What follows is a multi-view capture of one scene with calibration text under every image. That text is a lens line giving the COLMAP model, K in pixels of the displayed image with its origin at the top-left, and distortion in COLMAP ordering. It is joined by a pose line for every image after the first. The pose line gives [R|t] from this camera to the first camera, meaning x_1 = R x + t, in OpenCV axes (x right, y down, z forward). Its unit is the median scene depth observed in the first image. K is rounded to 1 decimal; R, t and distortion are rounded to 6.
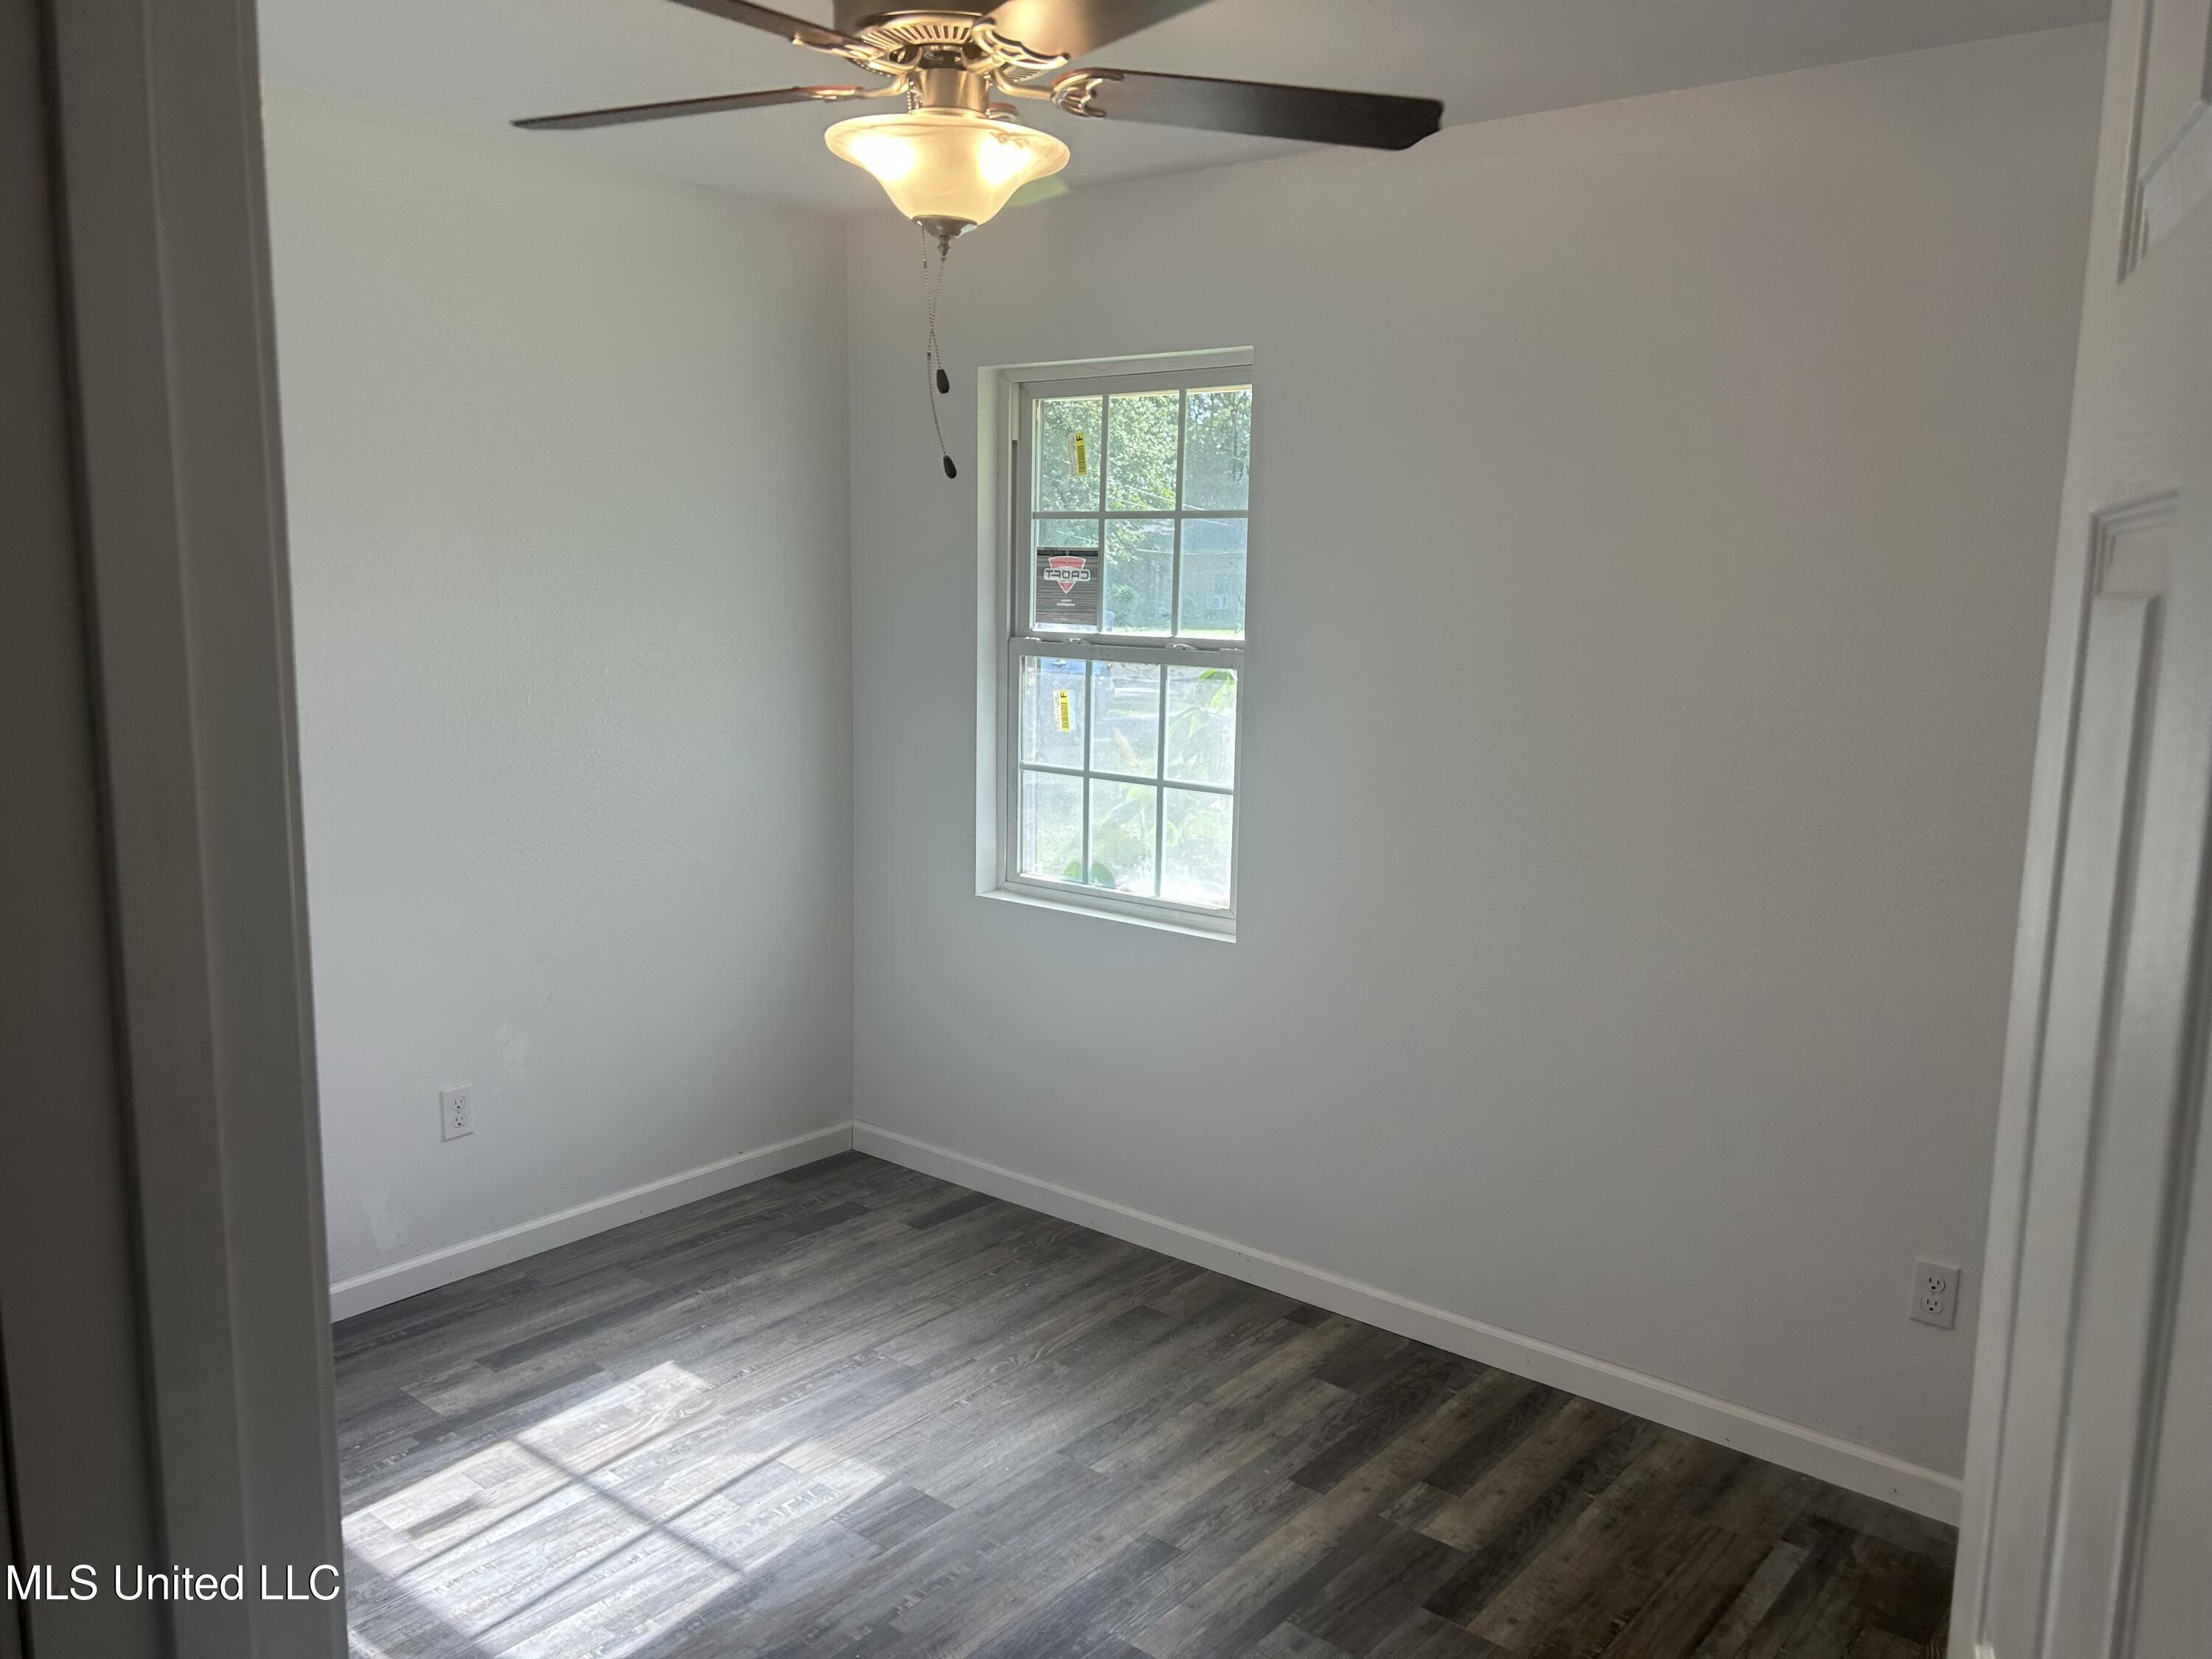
lens RADIAL K [[1669.1, 0, 1117.2], [0, 1669.1, 836.2], [0, 0, 1]] dist [0.058212, -0.061154]
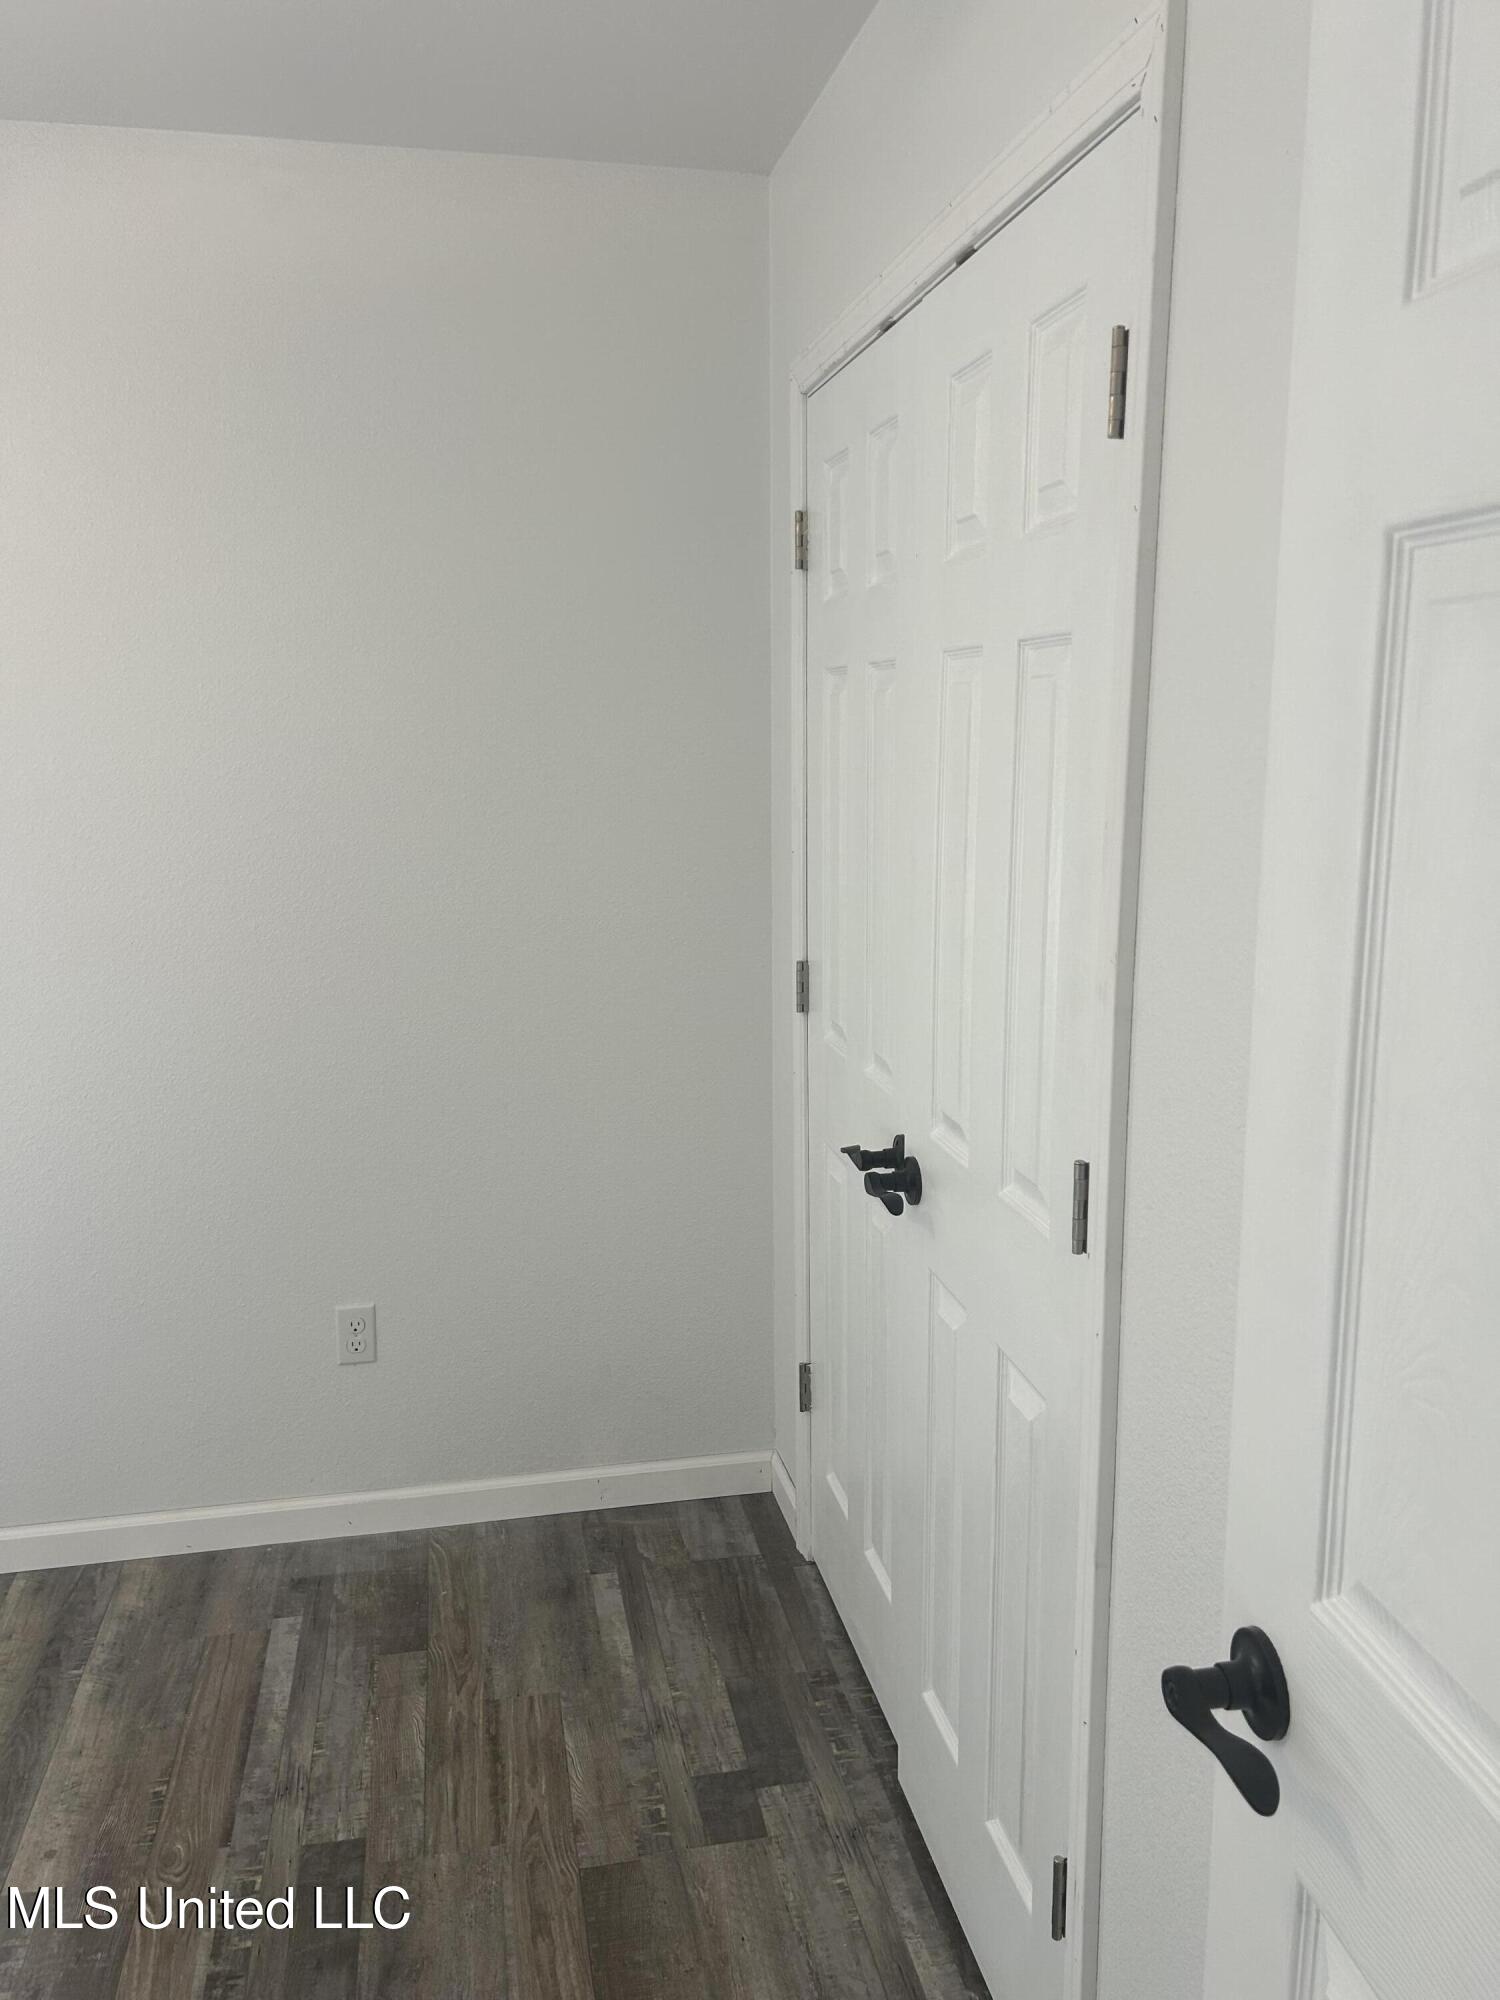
lens RADIAL K [[1509.1, 0, 763.6], [0, 1509.1, 981.3], [0, 0, 1]] dist [0.058212, -0.061154]
pose [[0.630025, -0.160448, 0.759819, -0.062186], [0.132725, 0.986275, 0.098214, -0.016715], [-0.765148, 0.038970, 0.642674, 0.162680]]
